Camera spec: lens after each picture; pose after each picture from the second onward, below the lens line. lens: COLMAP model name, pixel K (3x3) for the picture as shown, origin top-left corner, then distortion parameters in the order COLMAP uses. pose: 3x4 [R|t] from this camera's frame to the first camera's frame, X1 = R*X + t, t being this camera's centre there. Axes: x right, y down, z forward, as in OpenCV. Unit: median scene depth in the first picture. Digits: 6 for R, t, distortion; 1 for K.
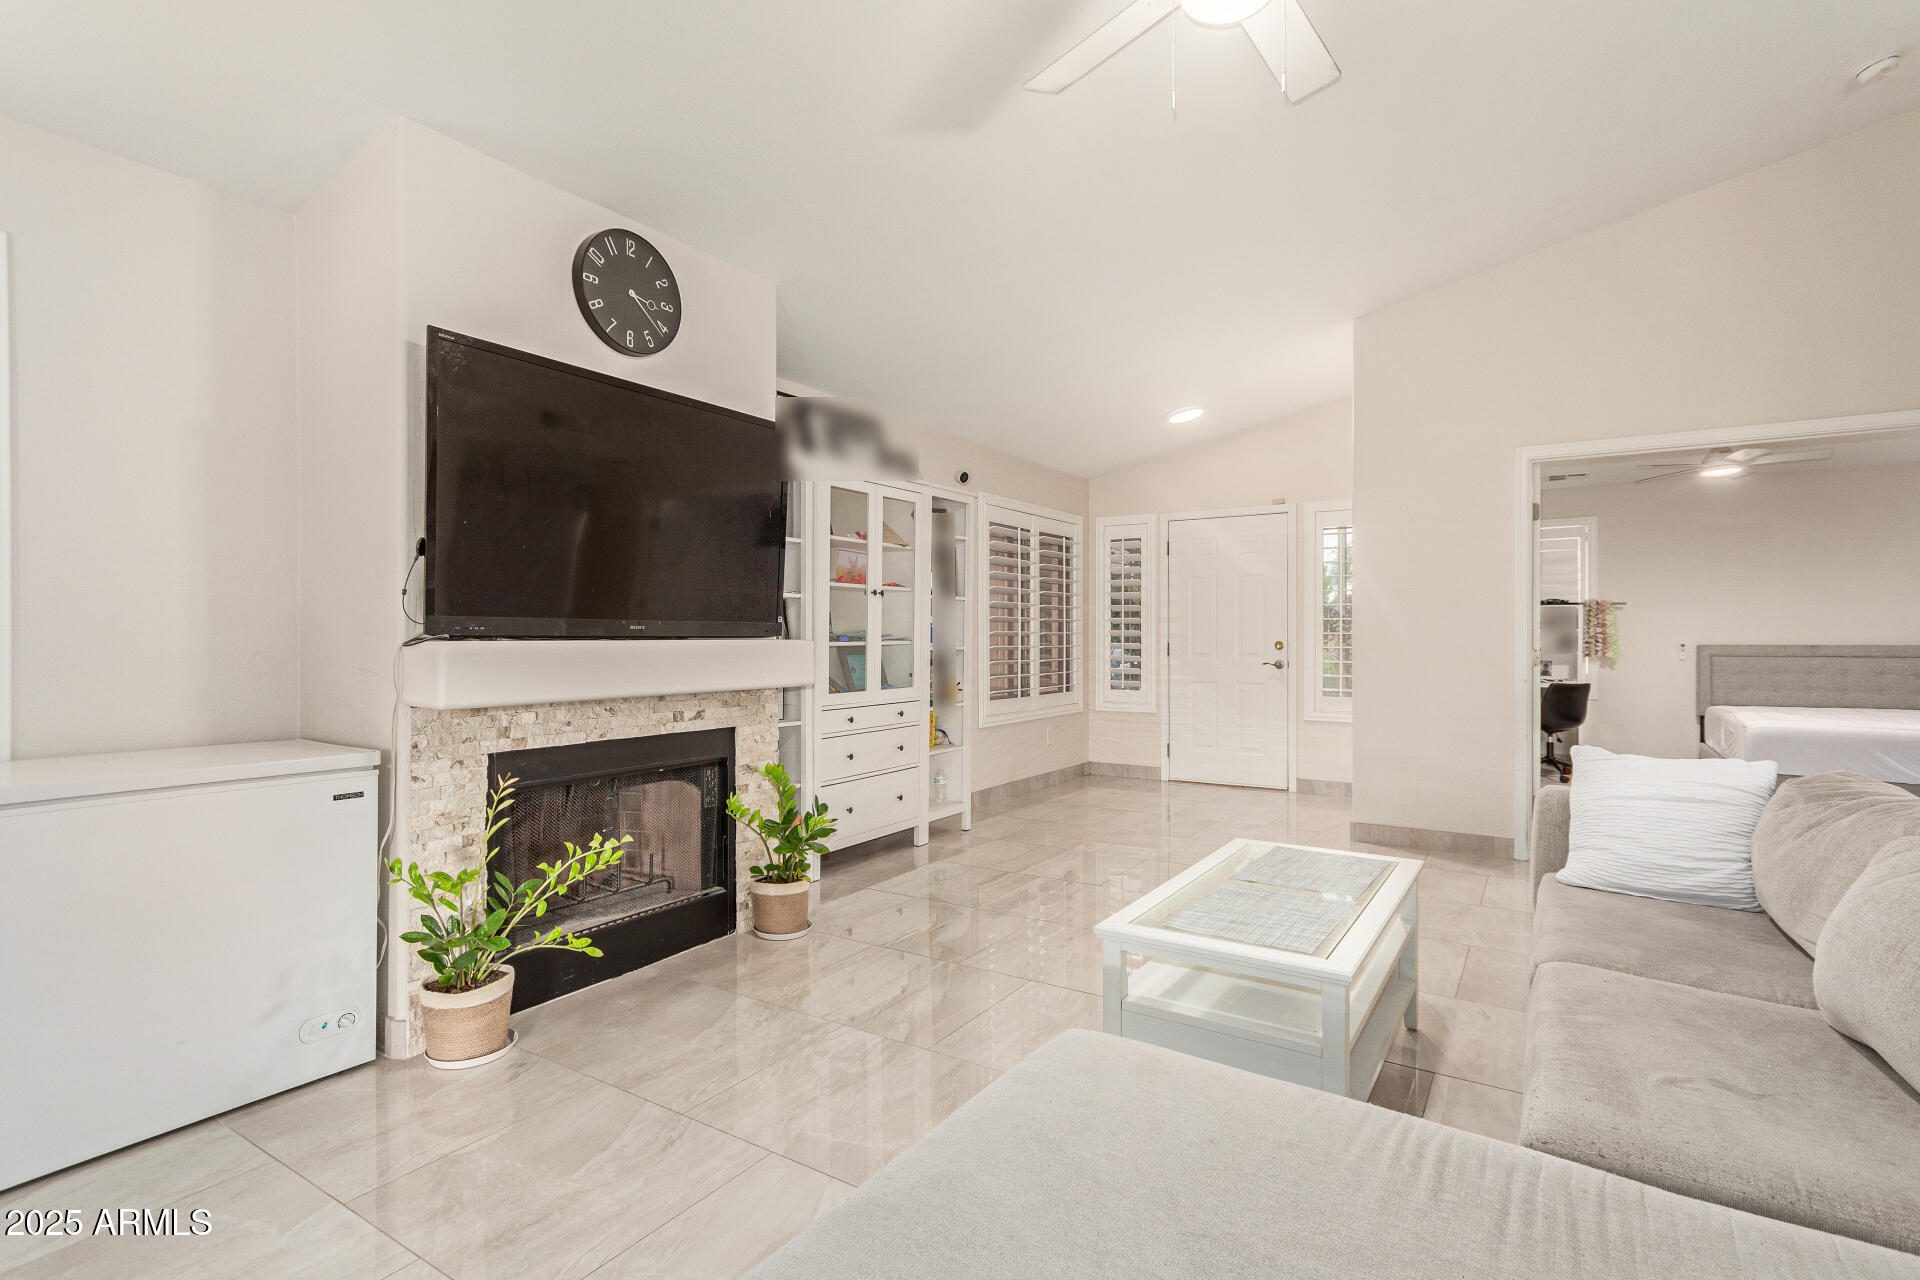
lens RADIAL K [[925.4, 0, 962.2], [0, 925.4, 638.6], [0, 0, 1]] dist [0.005207, 0.001496]
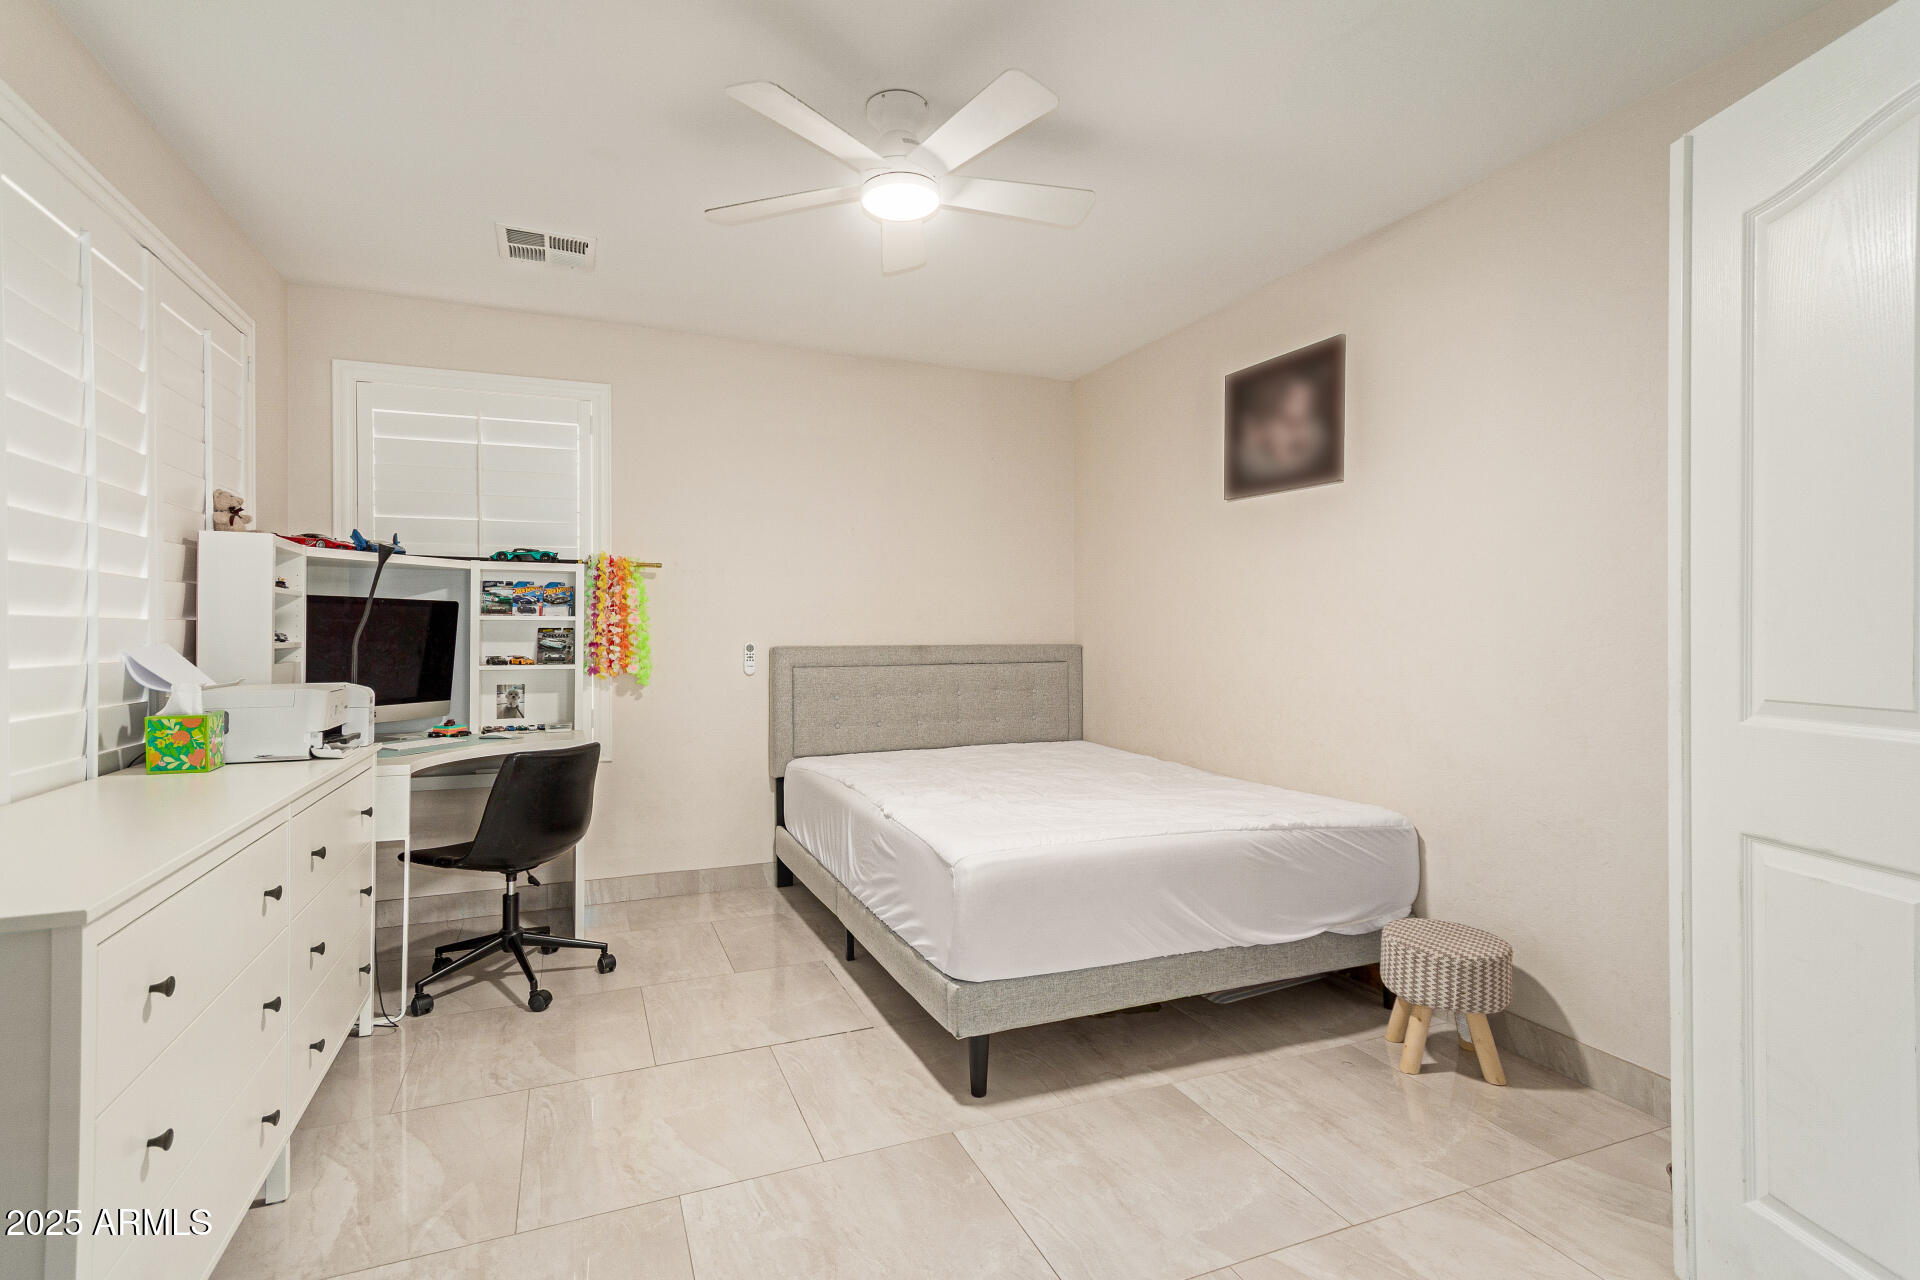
lens RADIAL K [[927.9, 0, 957.3], [0, 927.9, 627.4], [0, 0, 1]] dist [0.005364, 0.000881]
pose [[0.565398, 0.000506, 0.824818, 0.411721], [0.001536, 0.999997, -0.001667, -0.003586], [-0.824817, 0.002209, 0.565396, 0.614332]]
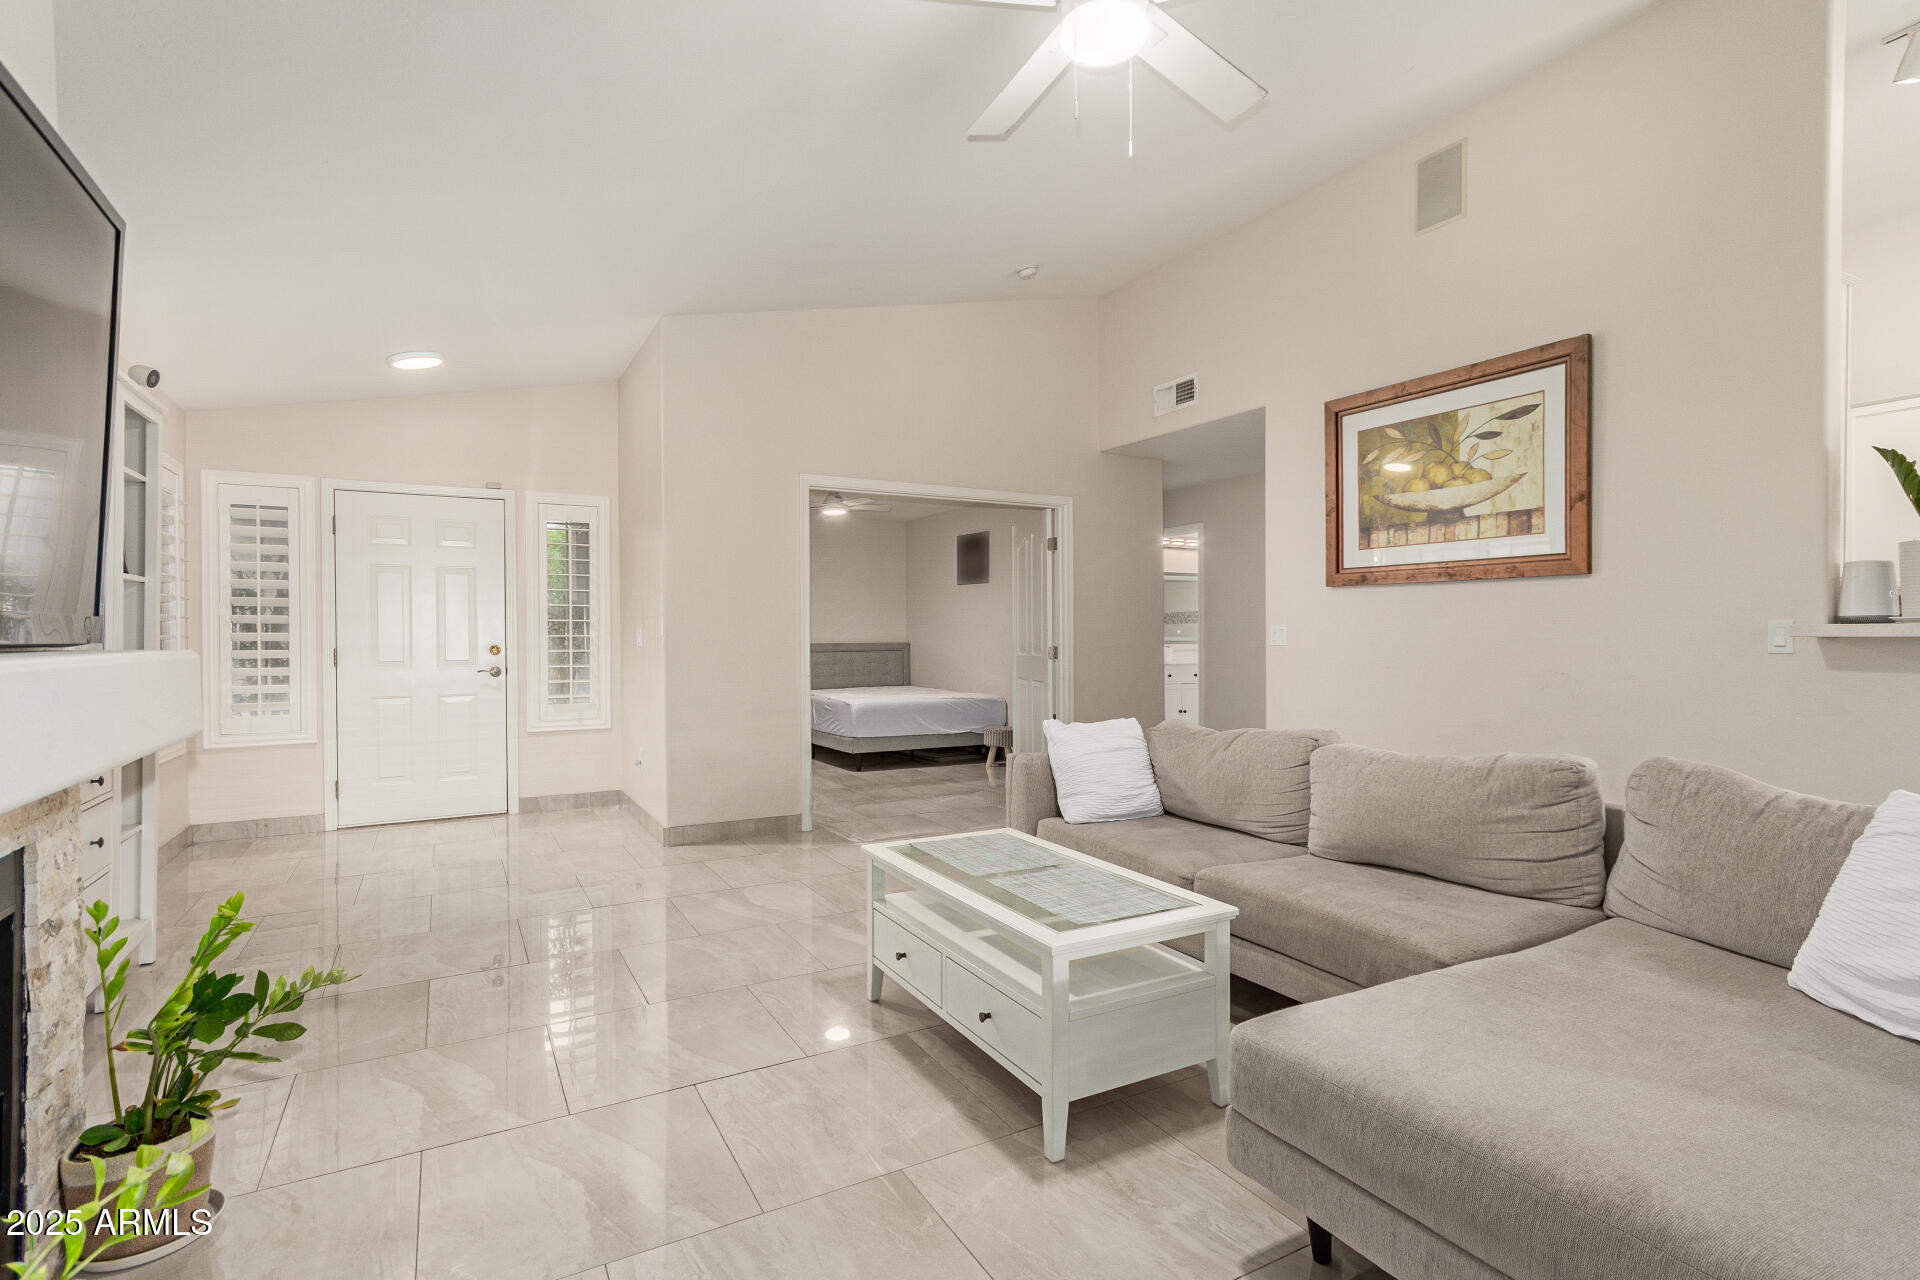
lens RADIAL K [[925.4, 0, 962.2], [0, 925.4, 638.6], [0, 0, 1]] dist [0.005207, 0.001496]
pose [[0.467501, -0.005512, 0.883975, -0.208772], [0.008437, 0.999963, 0.001774, -0.001030], [-0.883952, 0.006629, 0.467530, 0.182677]]
